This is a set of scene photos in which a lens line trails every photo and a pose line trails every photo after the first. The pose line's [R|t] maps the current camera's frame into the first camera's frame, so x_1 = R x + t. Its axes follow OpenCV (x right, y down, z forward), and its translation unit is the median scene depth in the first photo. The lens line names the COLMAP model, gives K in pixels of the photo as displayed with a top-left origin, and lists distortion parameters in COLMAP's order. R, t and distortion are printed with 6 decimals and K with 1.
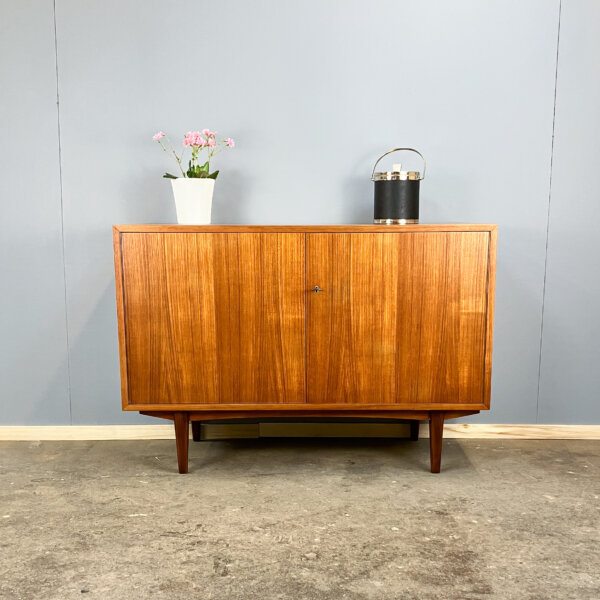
lens RADIAL K [[831.4, 0, 309.8], [0, 831.4, 390.9], [0, 0, 1]] dist [0.096397, -0.093734]
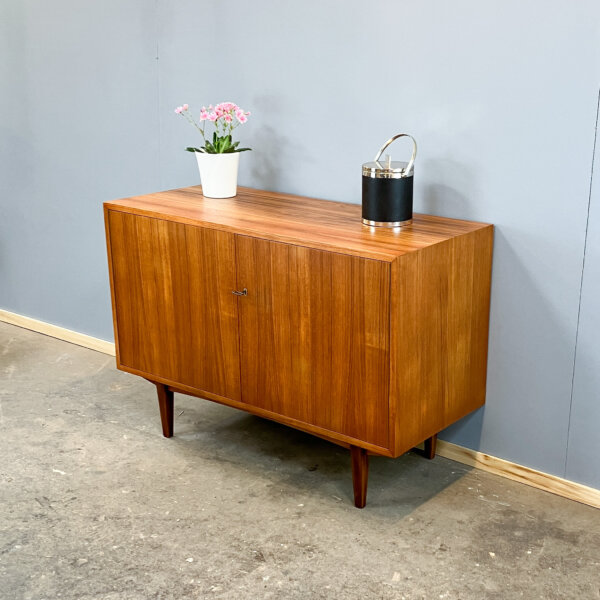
lens RADIAL K [[978.3, 0, 372.0], [0, 978.3, 336.6], [0, 0, 1]] dist [0.066047, -0.185038]
pose [[0.804234, 0.197554, -0.560518, 0.765893], [-0.130174, 0.978789, 0.158199, -0.268234], [0.579882, -0.054264, 0.812891, 0.164093]]
